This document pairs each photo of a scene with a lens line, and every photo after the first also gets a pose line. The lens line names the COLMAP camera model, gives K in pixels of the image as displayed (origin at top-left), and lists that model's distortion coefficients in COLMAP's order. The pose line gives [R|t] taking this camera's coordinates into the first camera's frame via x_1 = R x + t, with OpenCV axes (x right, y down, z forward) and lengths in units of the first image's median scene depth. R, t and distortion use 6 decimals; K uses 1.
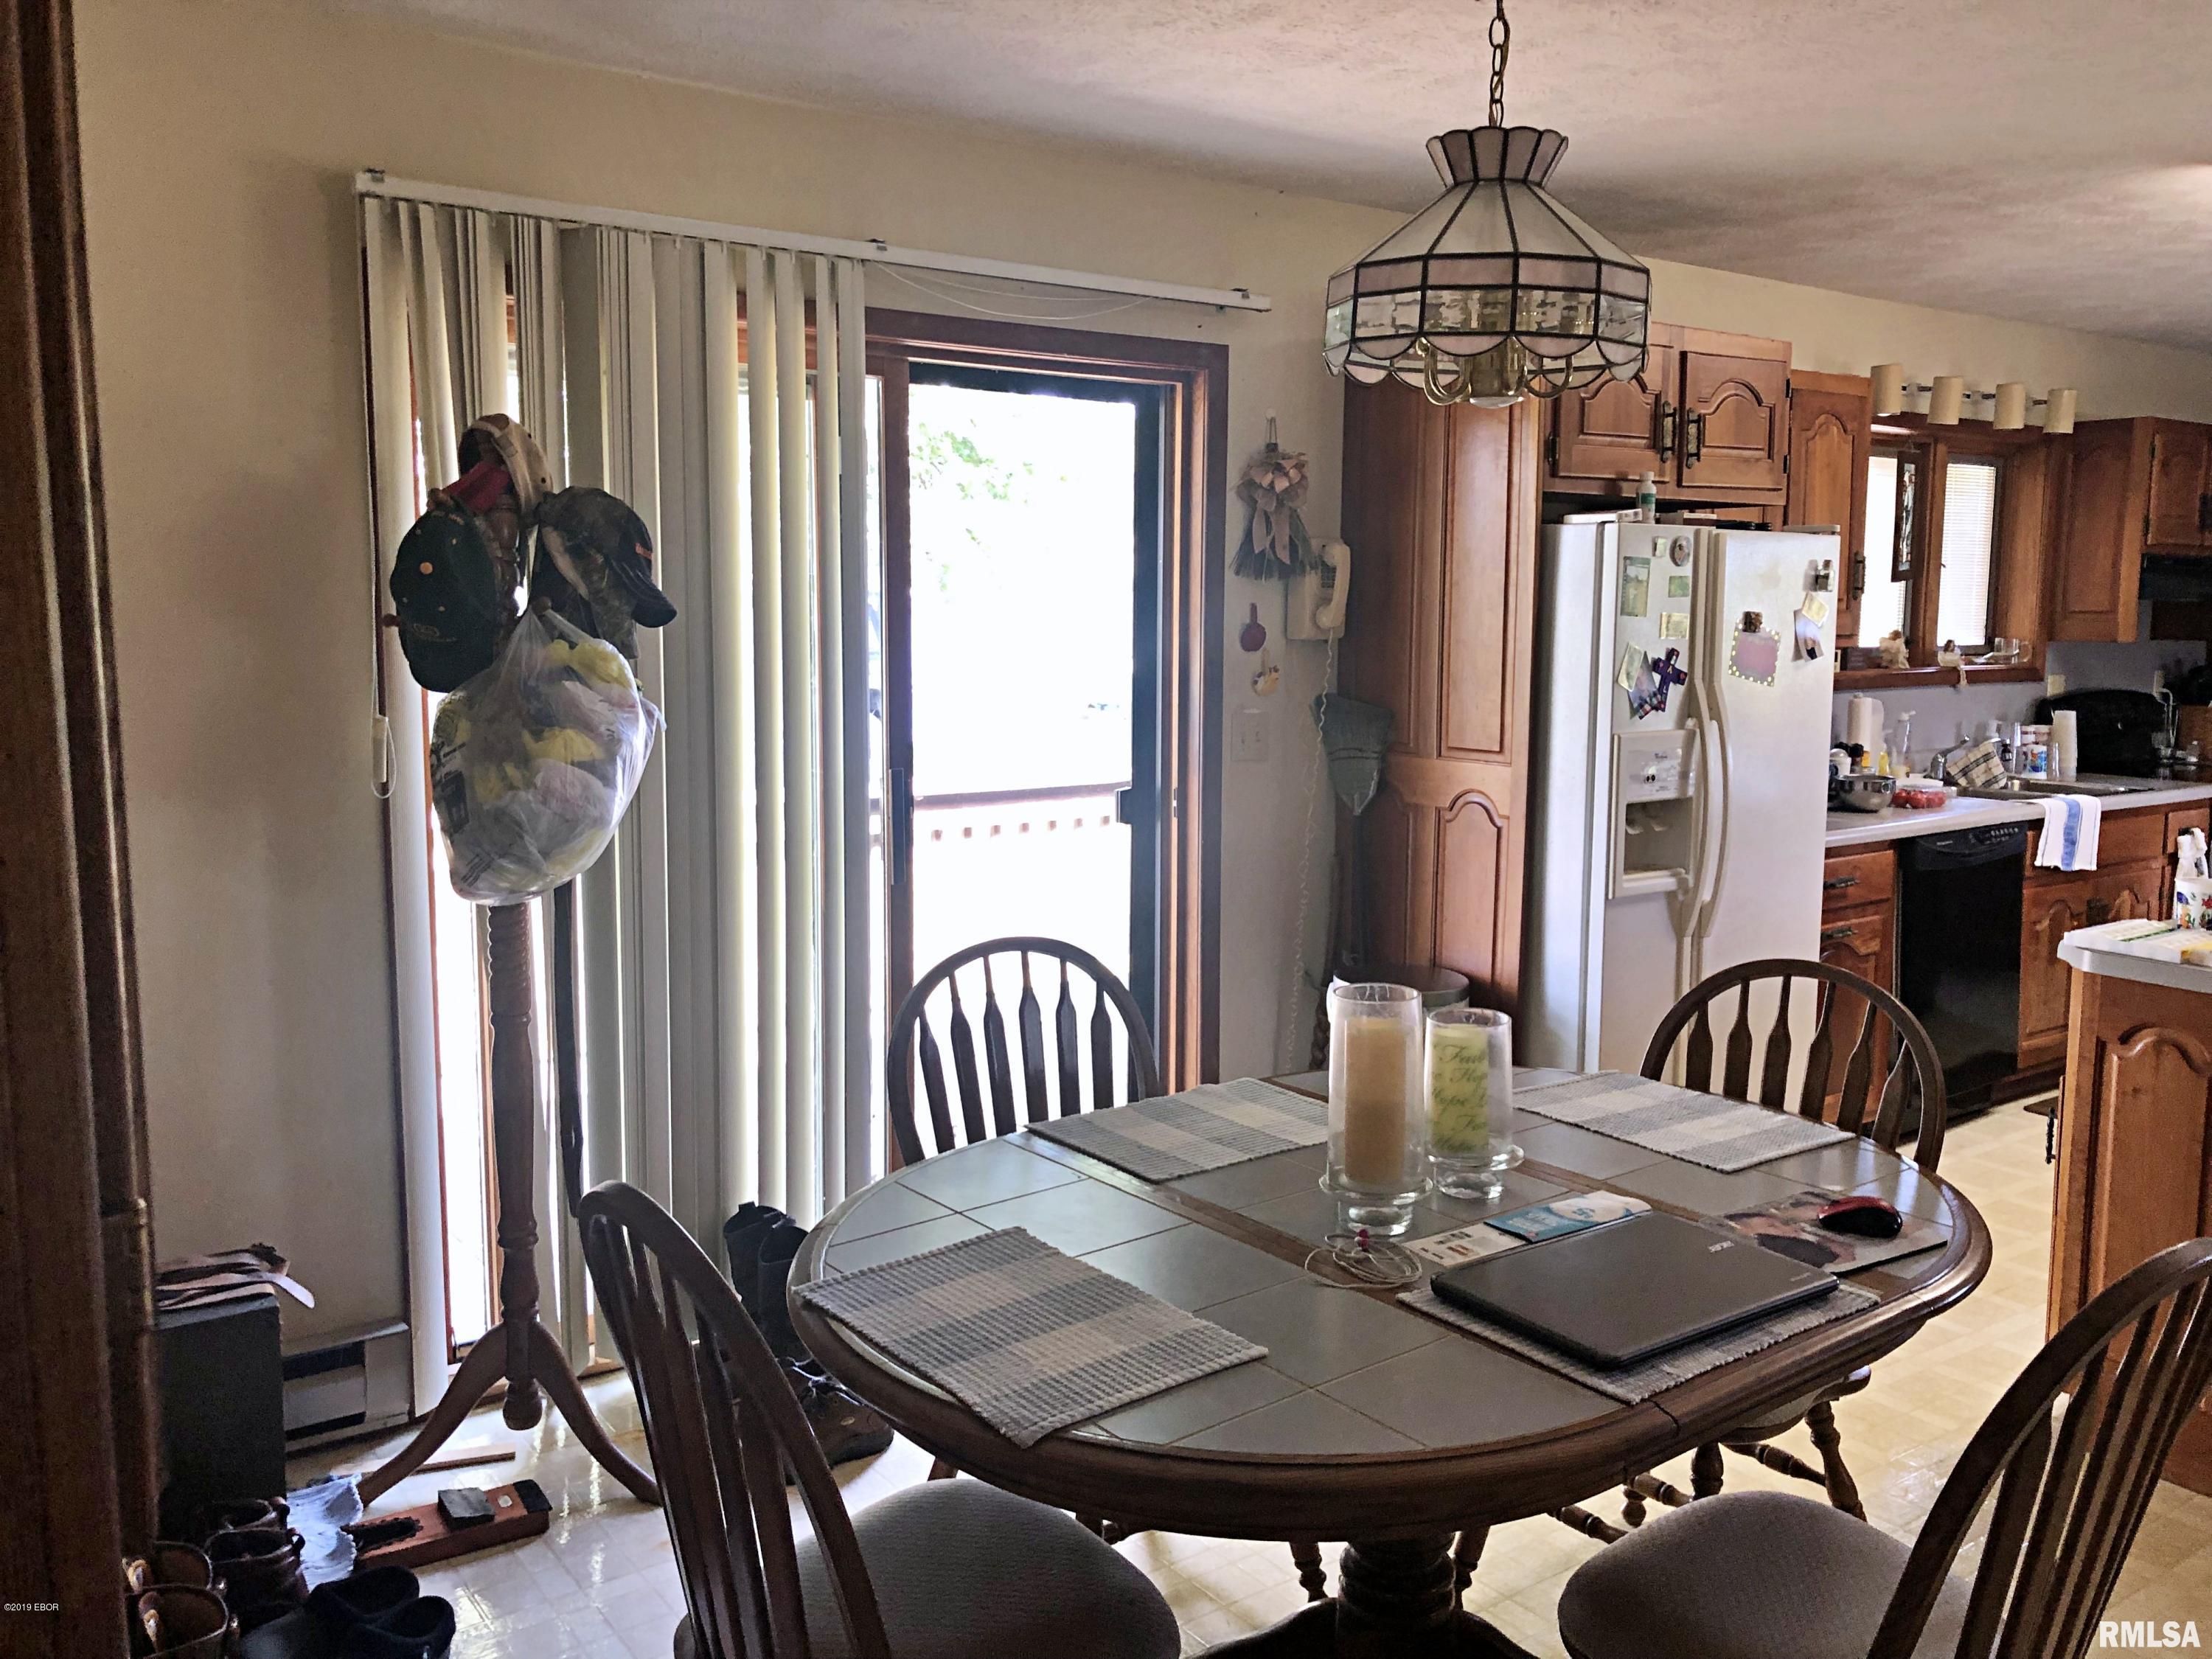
lens RADIAL K [[1874.2, 0, 1105.7], [0, 1874.2, 810.2], [0, 0, 1]] dist [-0.007368, 0.096045]
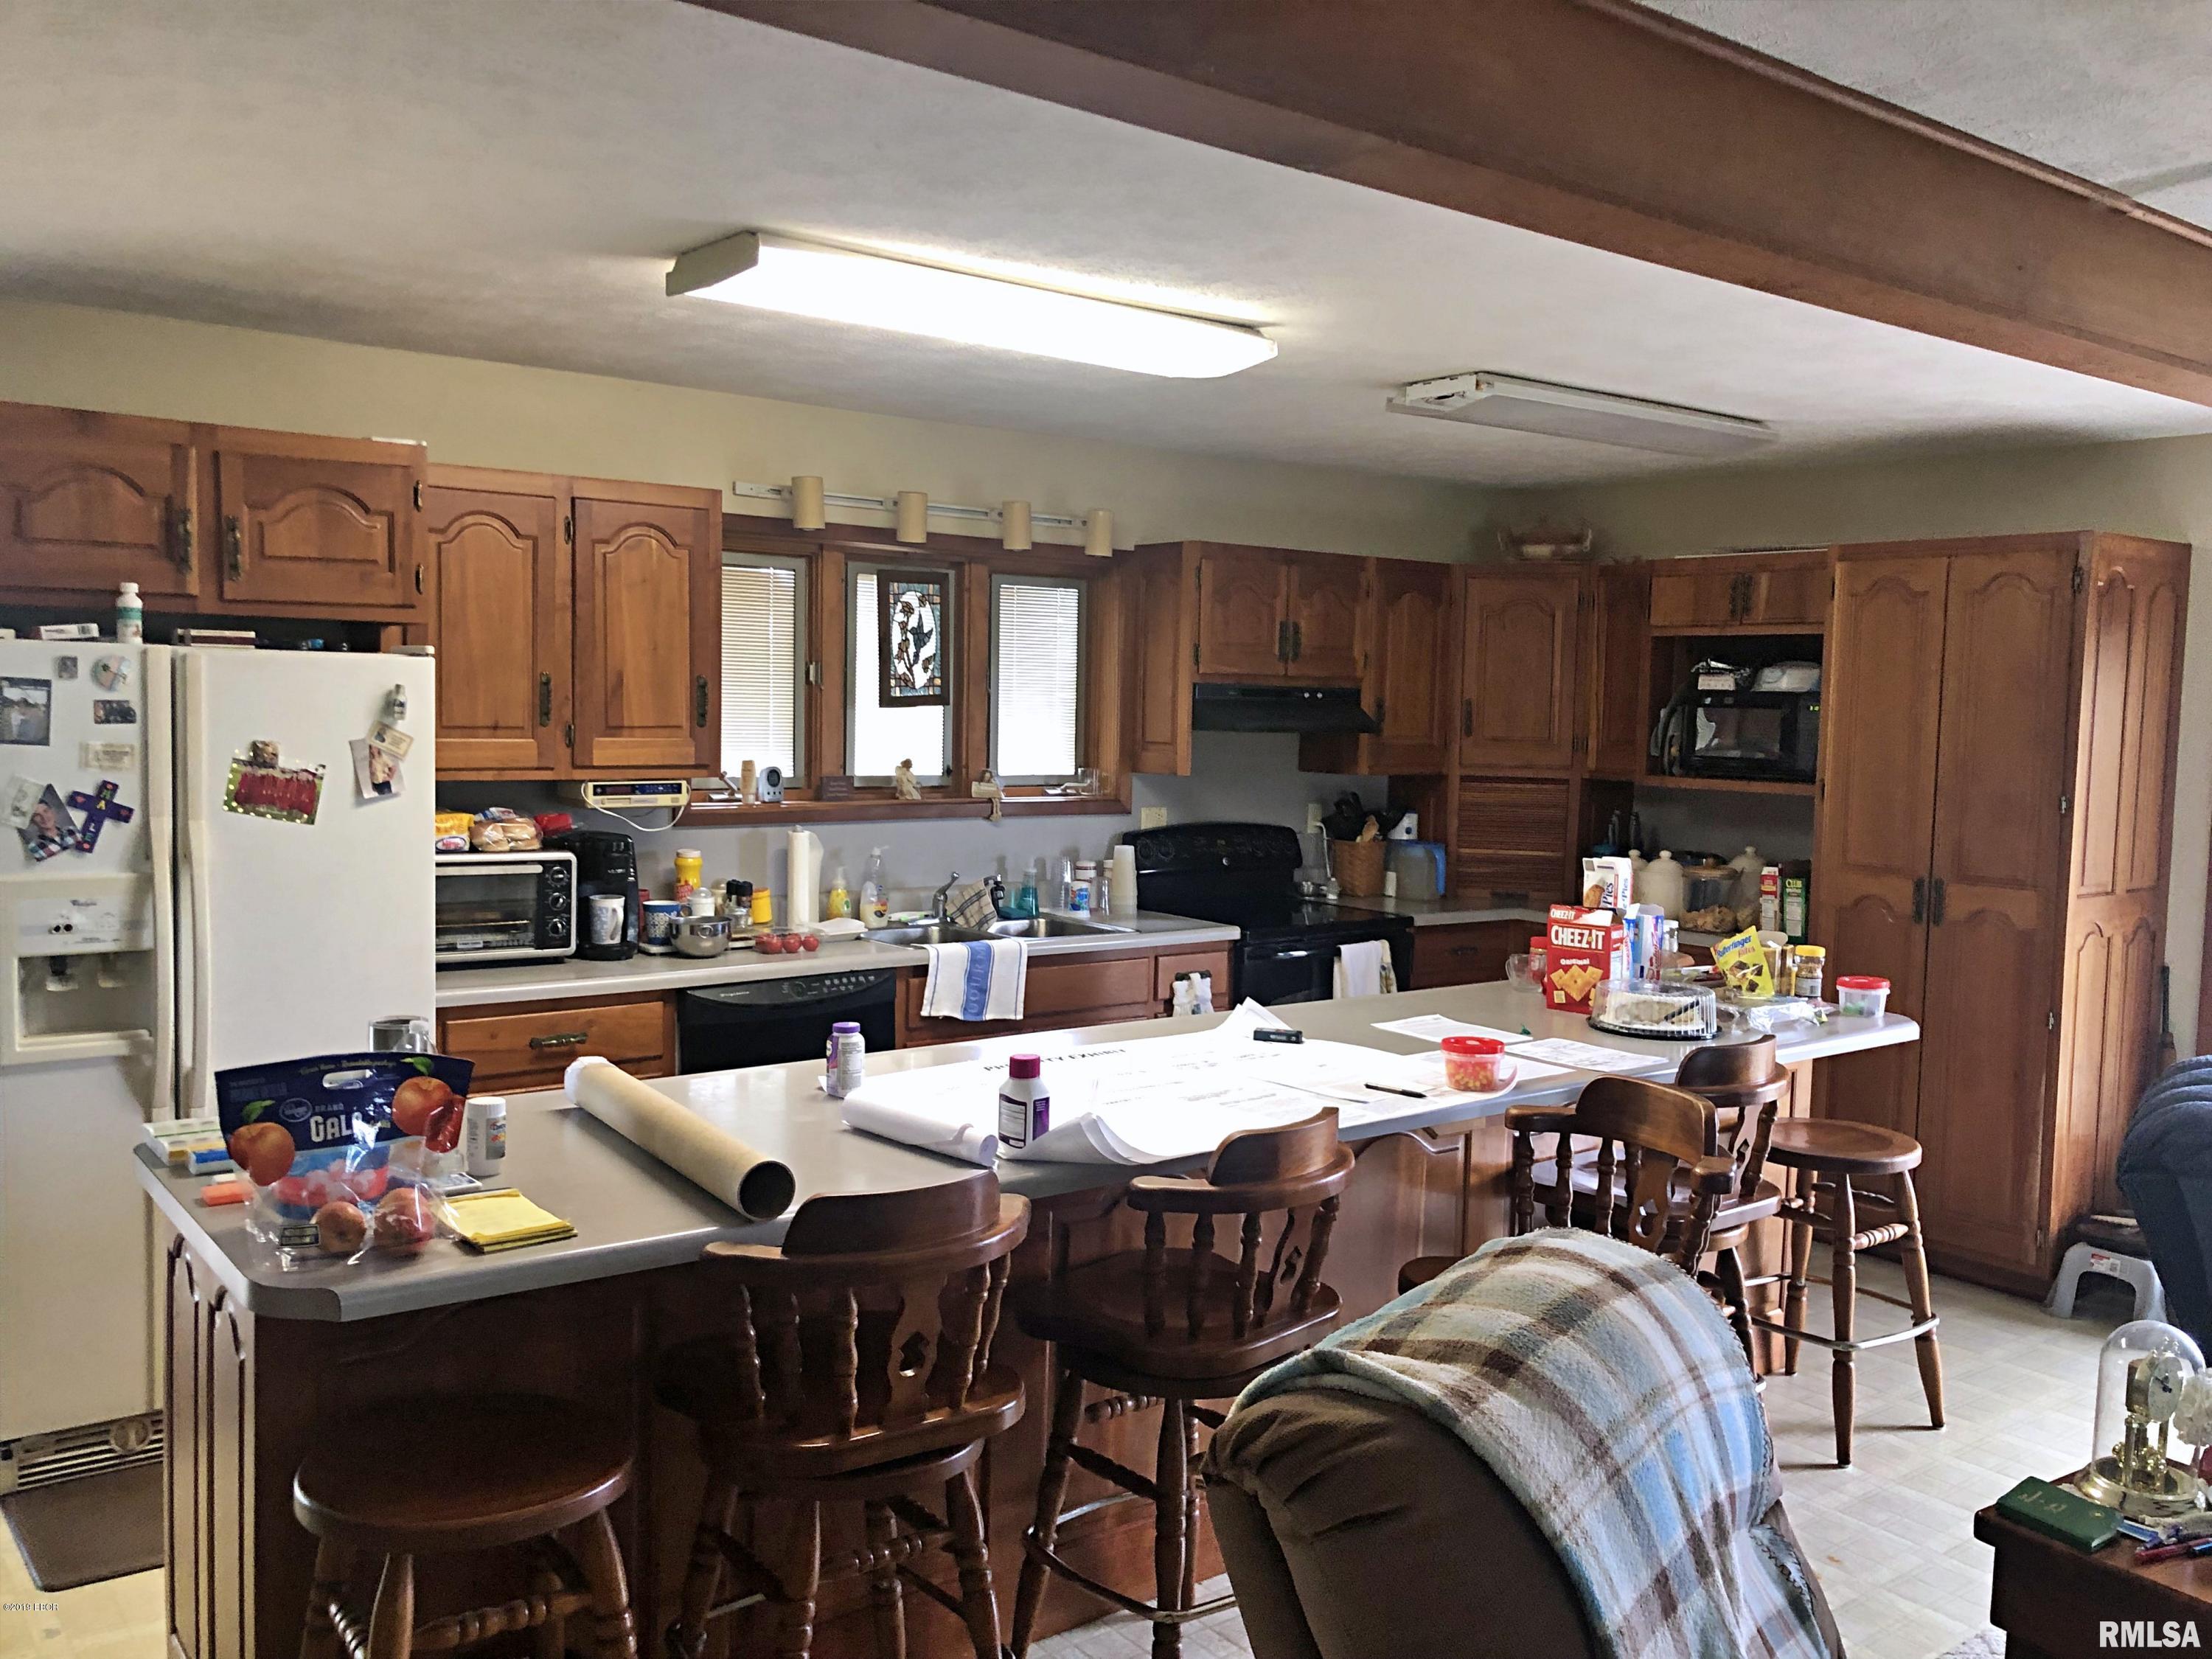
lens RADIAL K [[1836.1, 0, 1106.0], [0, 1836.1, 829.5], [0, 0, 1]] dist [0.087659, -0.168213]
pose [[0.999867, 0.013658, 0.008960, 0.544650], [-0.013243, 0.998908, -0.044794, -0.021663], [-0.009562, 0.044669, 0.998956, 0.084487]]
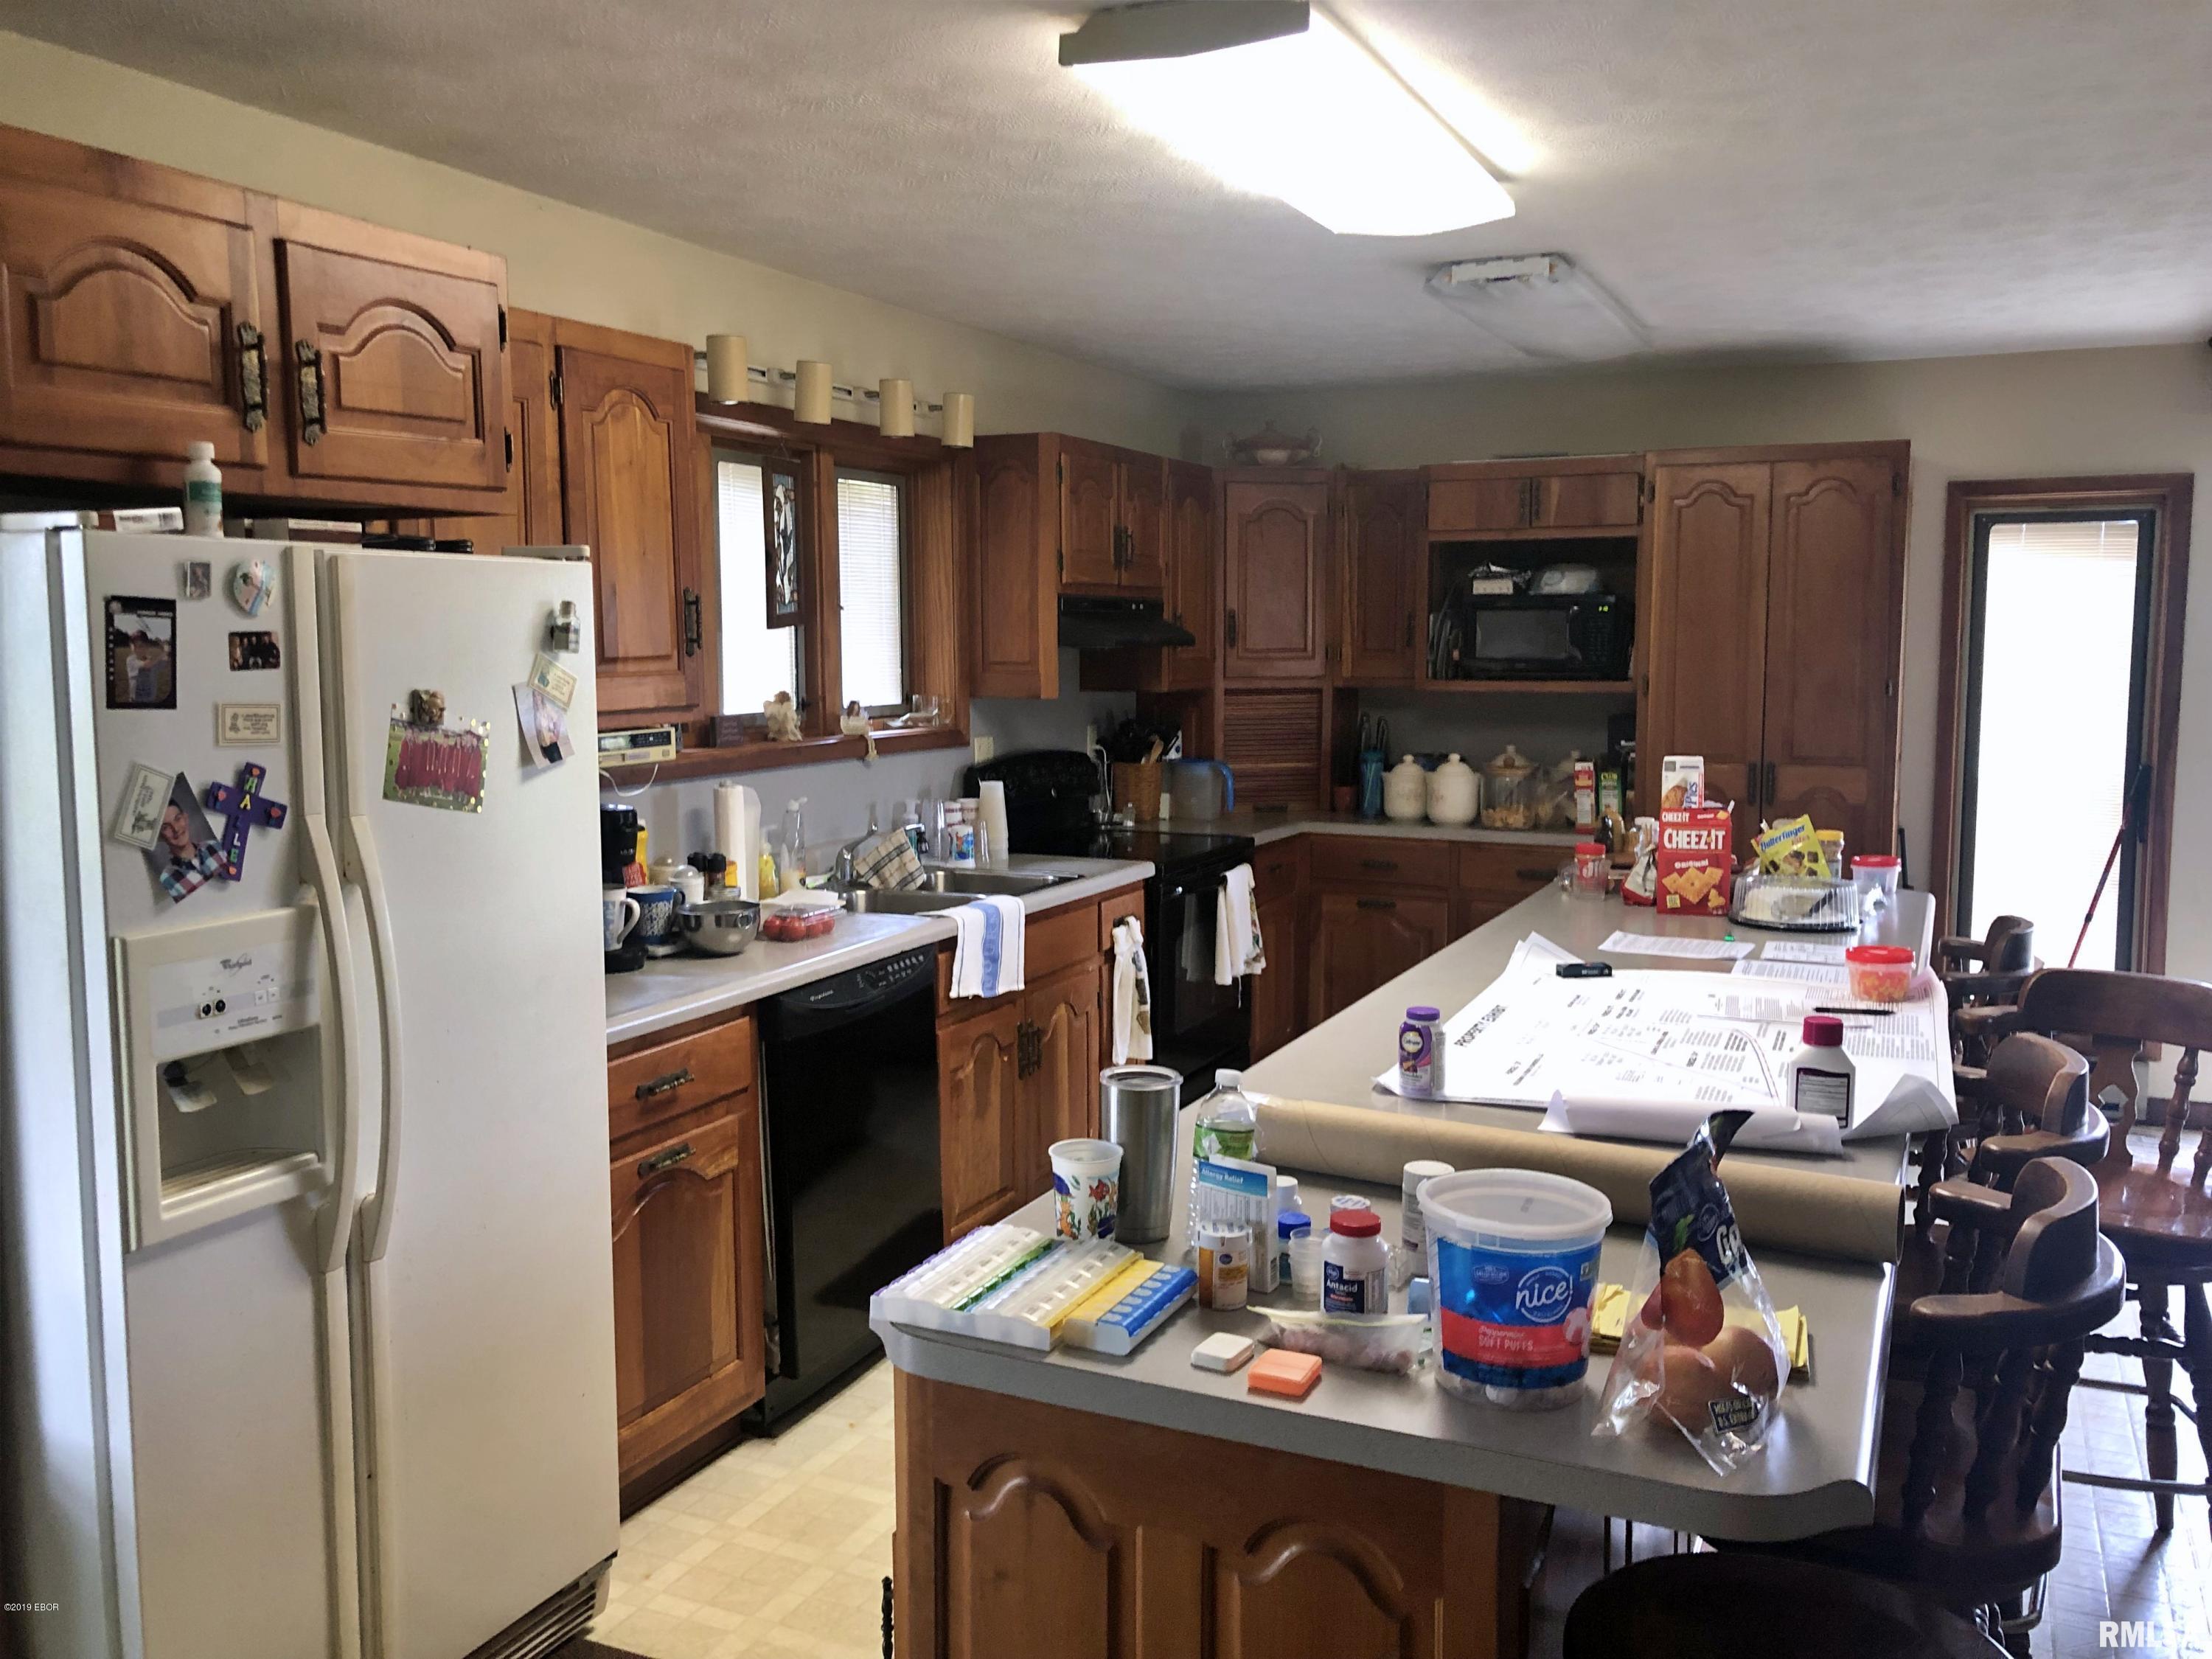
lens RADIAL K [[1836.1, 0, 1106.0], [0, 1836.1, 829.5], [0, 0, 1]] dist [0.087659, -0.168213]
pose [[0.880564, -0.060965, 0.469989, 0.189346], [0.064252, 0.997893, 0.009061, -0.039732], [-0.469551, 0.022219, 0.882626, 0.287320]]
